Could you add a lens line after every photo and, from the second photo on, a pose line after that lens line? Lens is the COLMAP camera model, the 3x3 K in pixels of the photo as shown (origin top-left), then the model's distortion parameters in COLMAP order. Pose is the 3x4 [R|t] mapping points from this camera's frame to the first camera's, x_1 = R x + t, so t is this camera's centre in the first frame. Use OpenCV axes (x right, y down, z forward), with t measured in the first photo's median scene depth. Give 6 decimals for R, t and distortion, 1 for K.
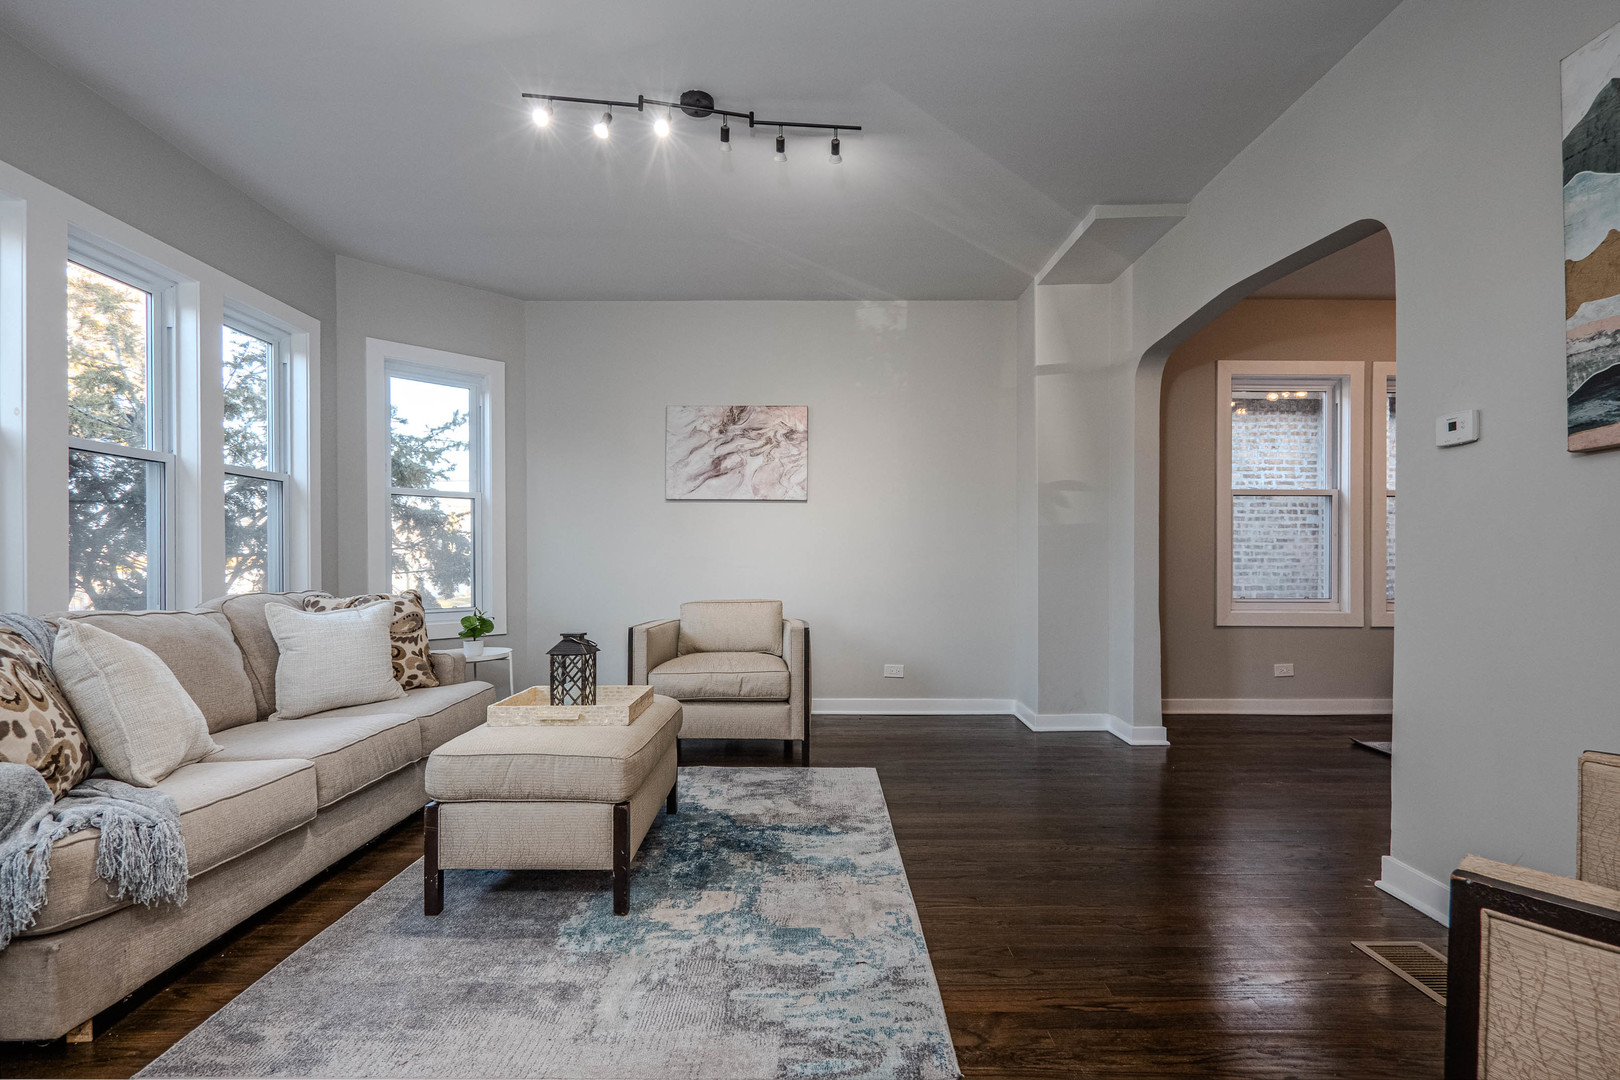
lens RADIAL K [[767.2, 0, 806.4], [0, 767.2, 561.5], [0, 0, 1]] dist [0.002824, 0.000487]
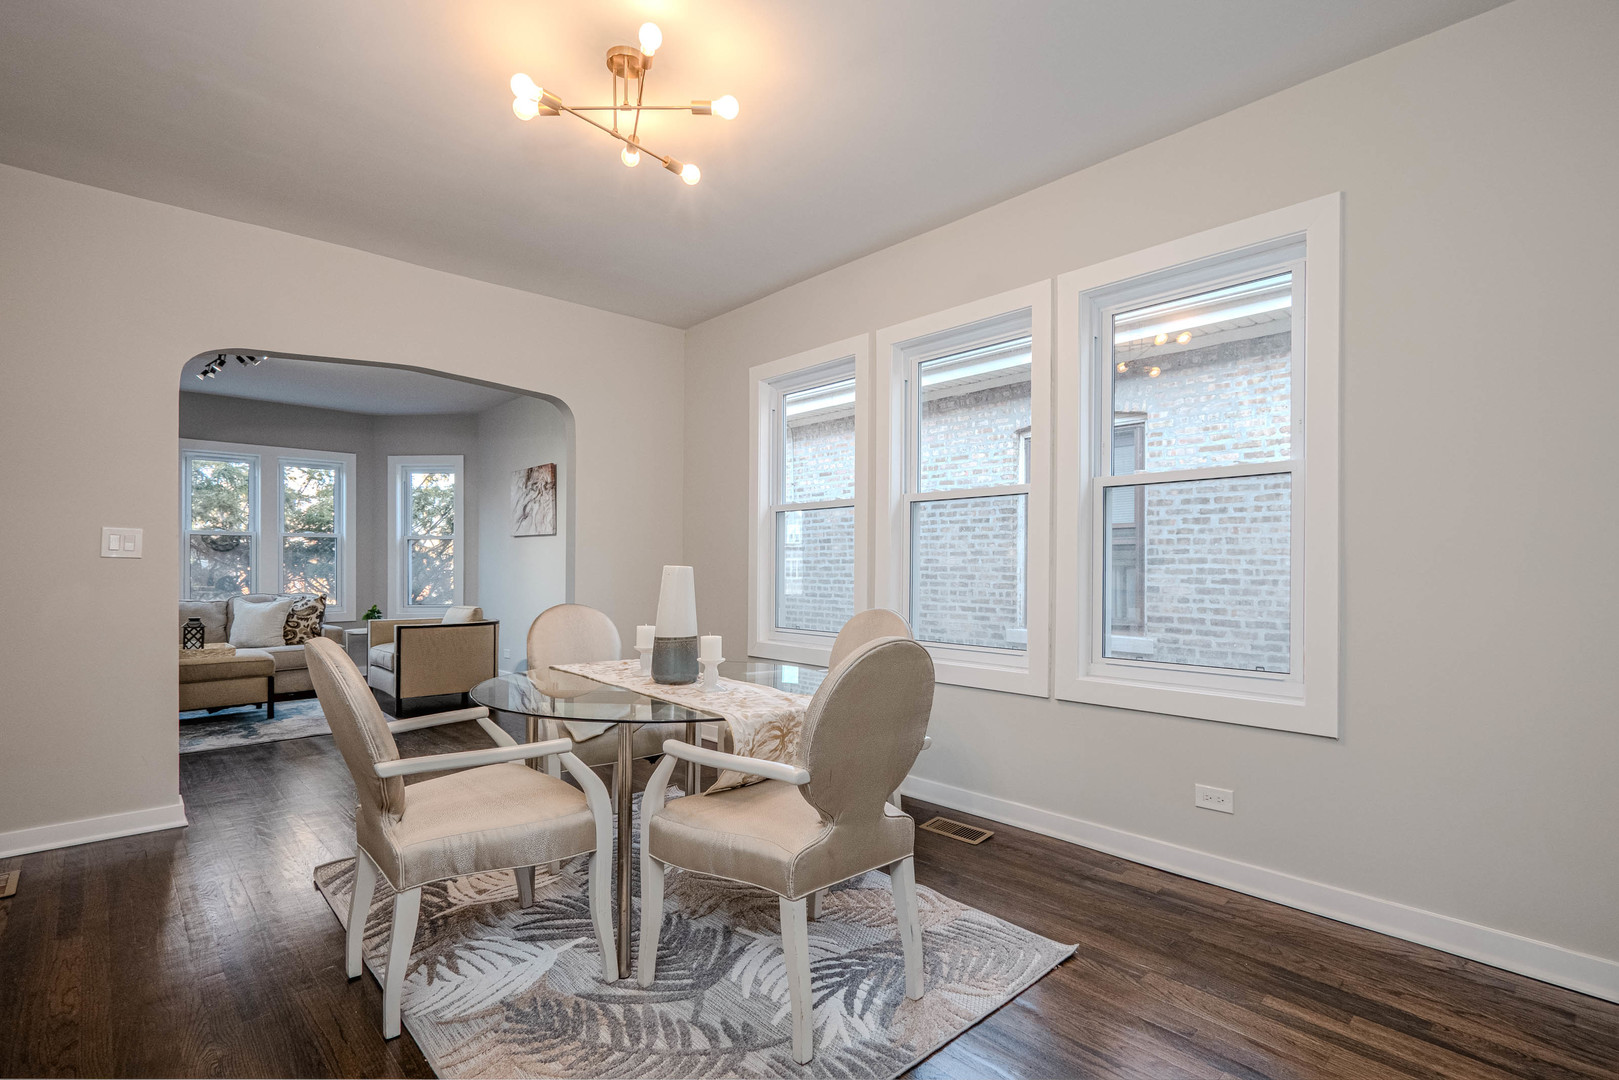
lens RADIAL K [[766.7, 0, 805.9], [0, 766.7, 561.4], [0, 0, 1]] dist [0.002824, 0.000487]
pose [[0.676737, -0.004843, -0.736209, 1.264923], [-0.000440, 0.999976, -0.006982, -0.023416], [0.736225, 0.005048, 0.676718, 0.426596]]
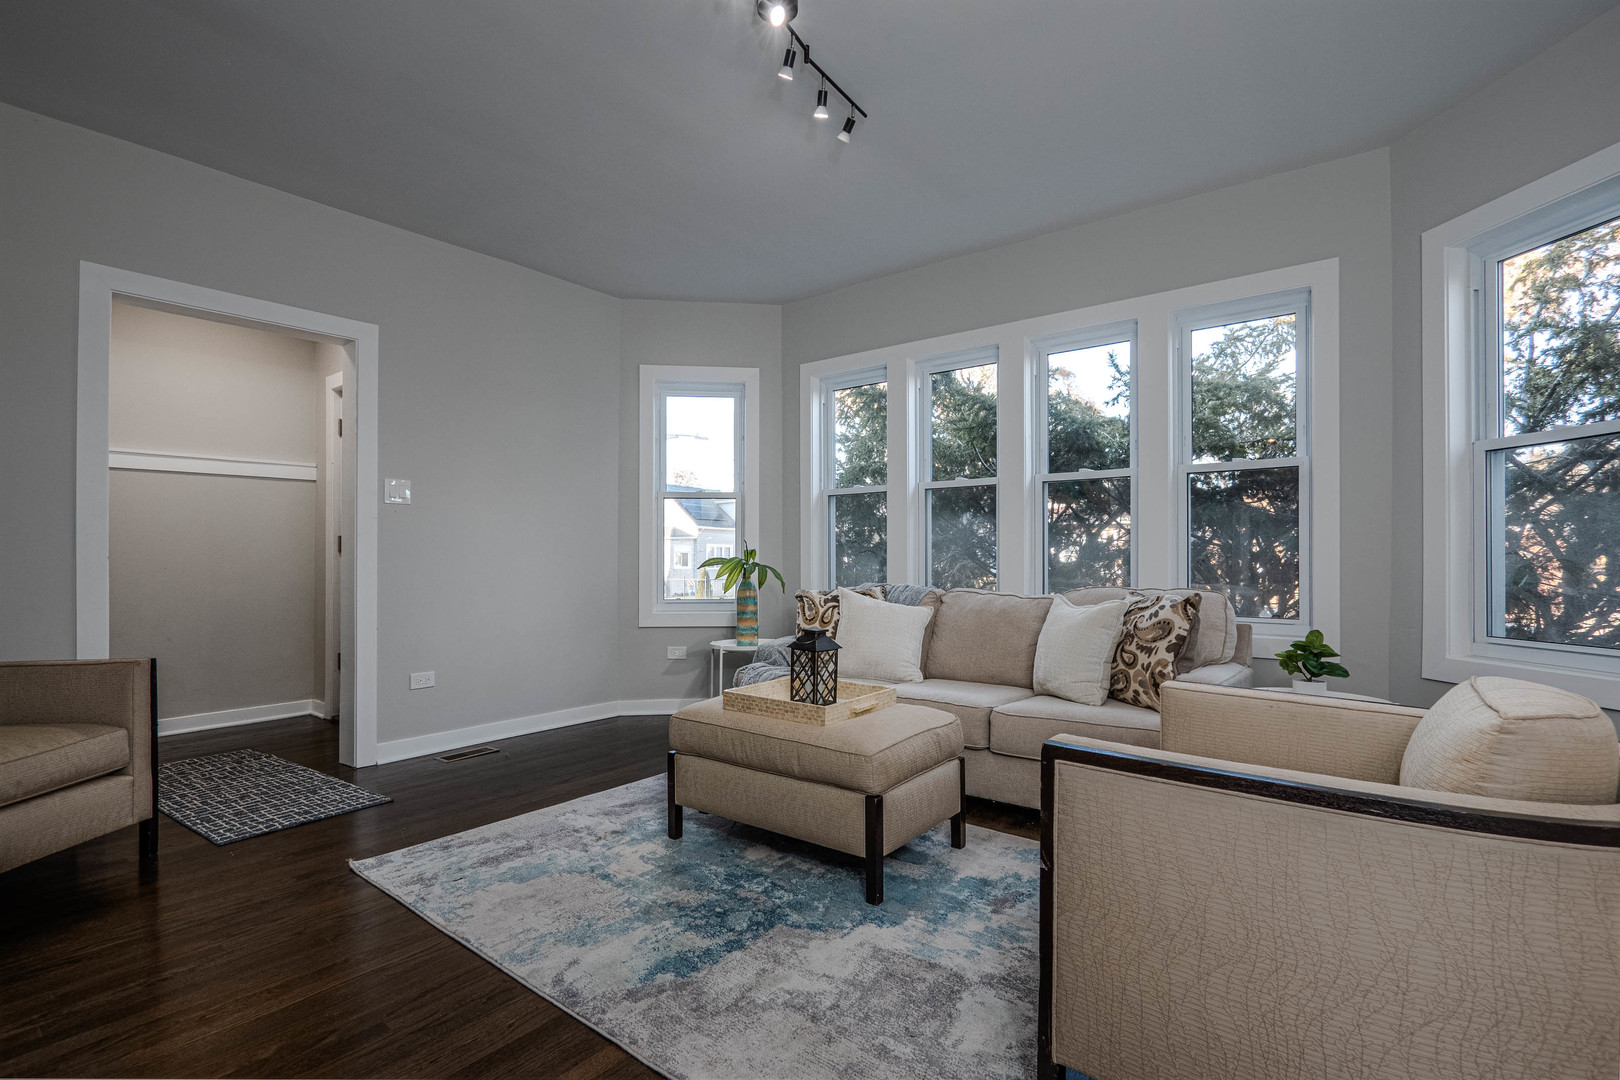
lens RADIAL K [[780.5, 0, 810.0], [0, 780.5, 540.0], [0, 0, 1]] dist [0.000307, 0.000008]
pose [[-0.617920, -0.009367, -0.786185, 0.277514], [-0.006803, 0.999955, -0.006567, -0.008304], [0.786211, 0.001291, -0.617956, 0.866483]]
